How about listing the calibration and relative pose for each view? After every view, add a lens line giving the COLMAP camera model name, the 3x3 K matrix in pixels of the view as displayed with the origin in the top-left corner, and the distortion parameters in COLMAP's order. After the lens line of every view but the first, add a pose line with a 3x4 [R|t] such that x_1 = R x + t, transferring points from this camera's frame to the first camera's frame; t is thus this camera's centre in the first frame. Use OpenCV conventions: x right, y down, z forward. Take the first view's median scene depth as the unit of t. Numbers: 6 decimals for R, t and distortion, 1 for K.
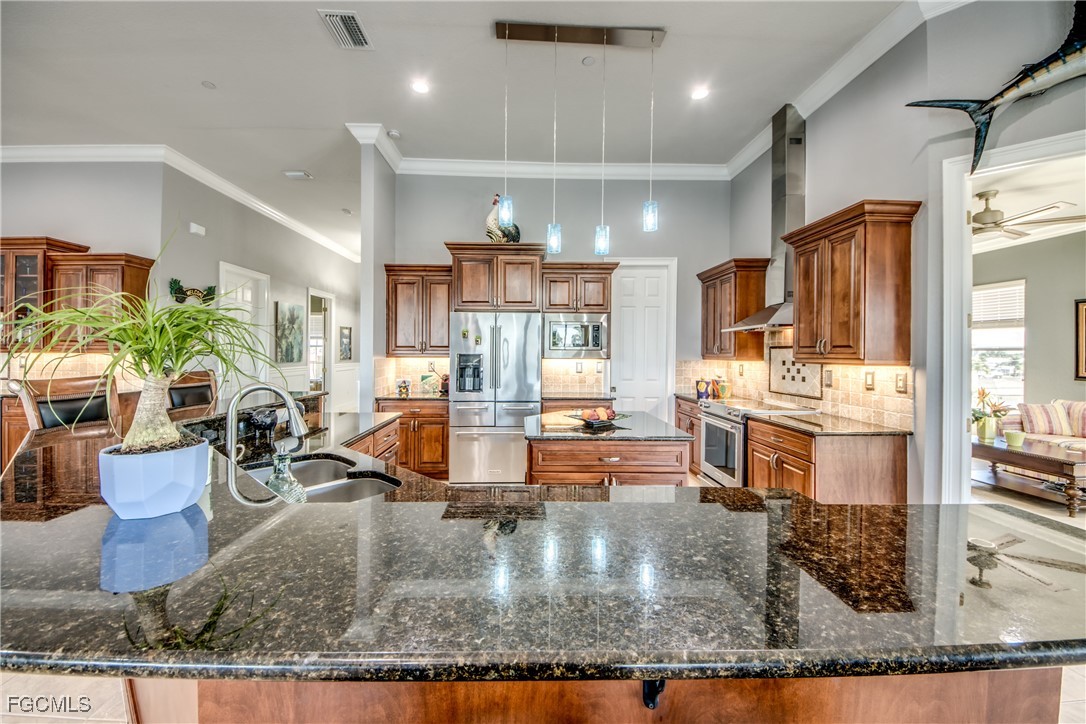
lens RADIAL K [[412.2, 0, 536.1], [0, 412.2, 347.4], [0, 0, 1]] dist [0.016989, -0.009871]
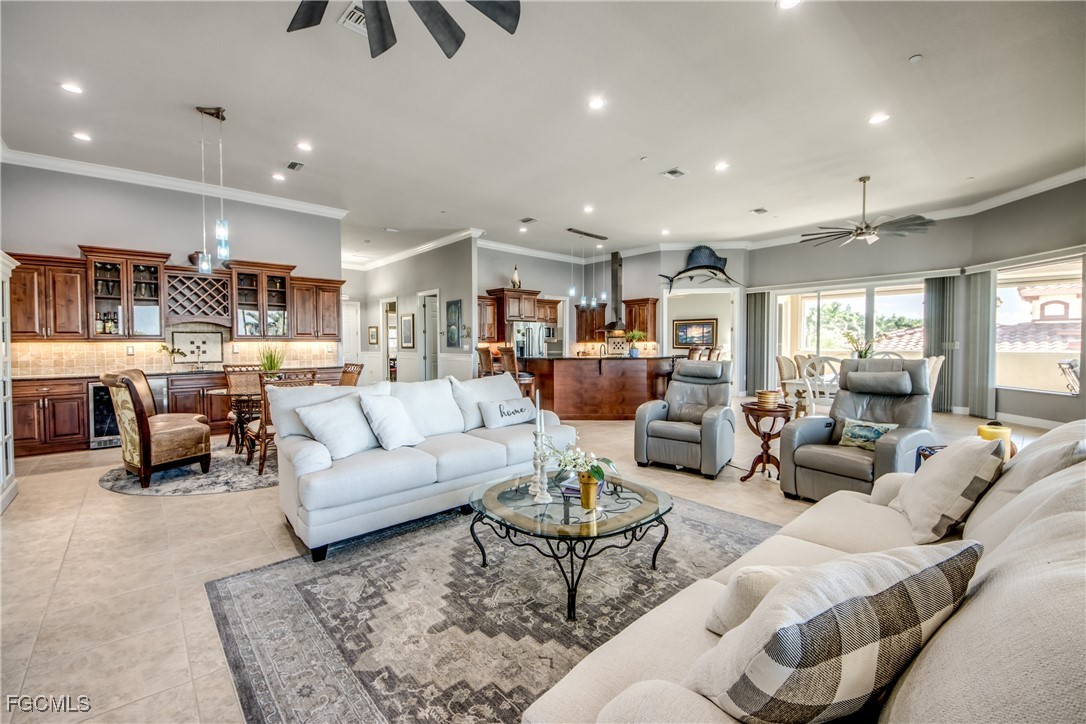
lens RADIAL K [[452.9, 0, 547.1], [0, 452.9, 357.7], [0, 0, 1]] dist [0.007024, -0.004839]
pose [[0.751749, -0.032658, 0.658641, -1.537775], [0.005275, 0.999039, 0.043515, 0.001140], [-0.659429, -0.029238, 0.751198, -0.858807]]
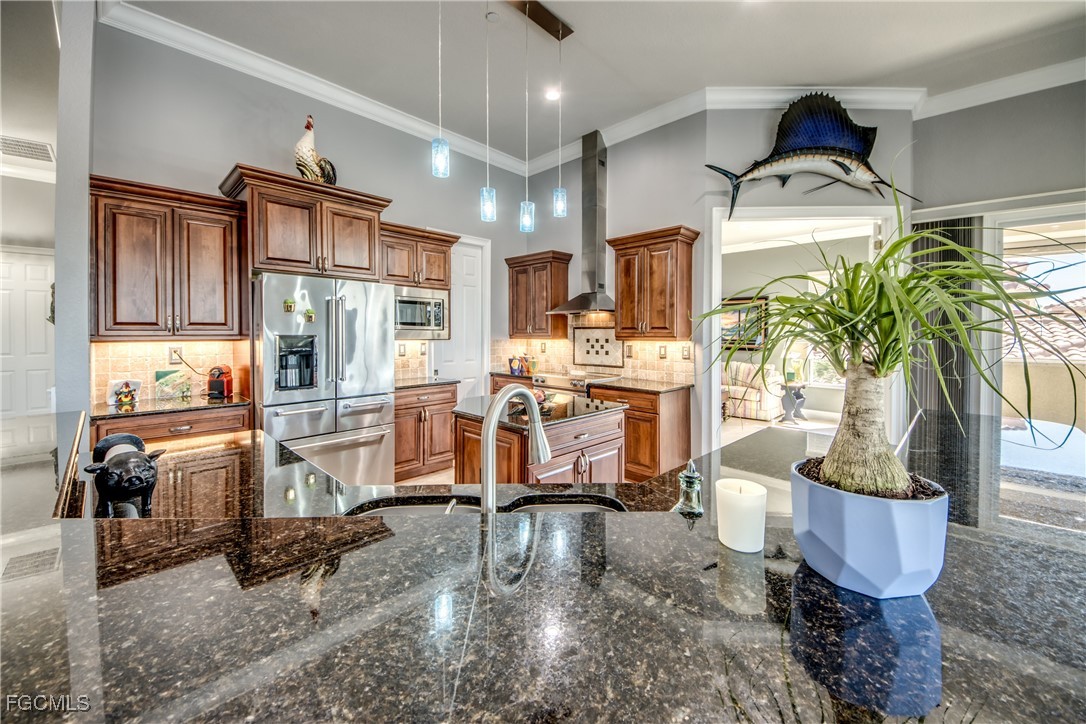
lens RADIAL K [[412.2, 0, 539.1], [0, 412.2, 339.8], [0, 0, 1]] dist [0.016989, -0.009871]
pose [[0.721443, -0.015101, 0.692309, -0.328084], [-0.006253, 0.999579, 0.028319, 0.001014], [-0.692446, -0.024760, 0.721045, 0.189397]]
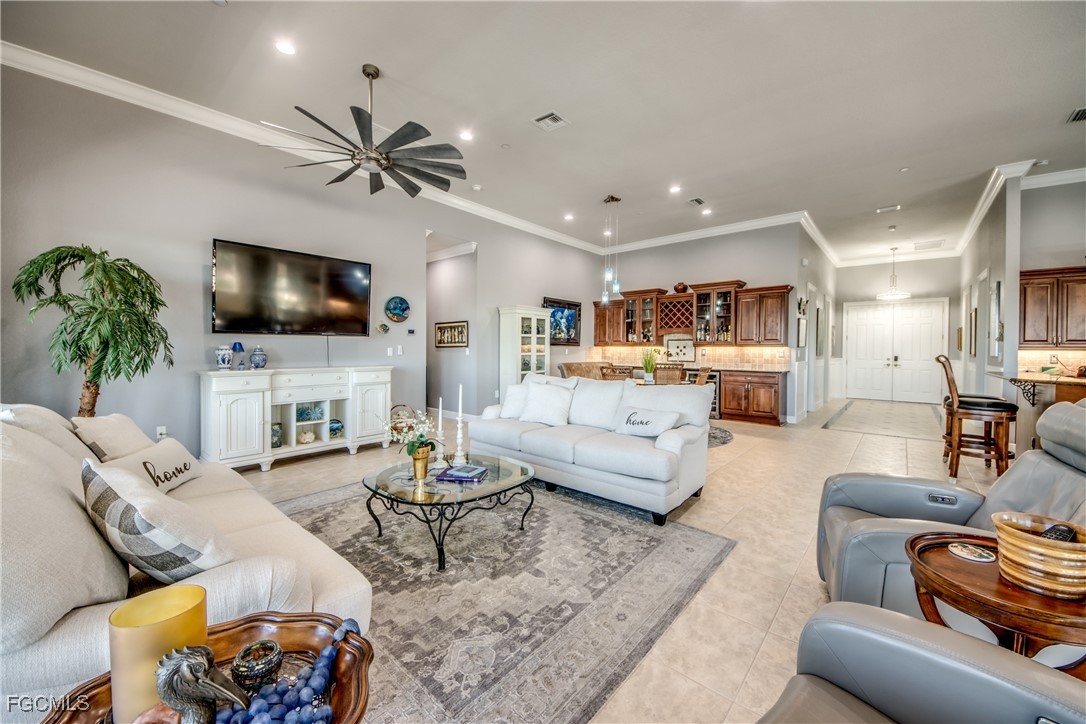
lens RADIAL K [[412.2, 0, 553.7], [0, 412.2, 356.1], [0, 0, 1]] dist [0.016989, -0.009871]
pose [[0.744135, 0.009099, -0.667967, -0.573508], [0.004745, 0.999810, 0.018905, 0.013559], [0.668012, -0.017237, 0.743950, -0.811099]]
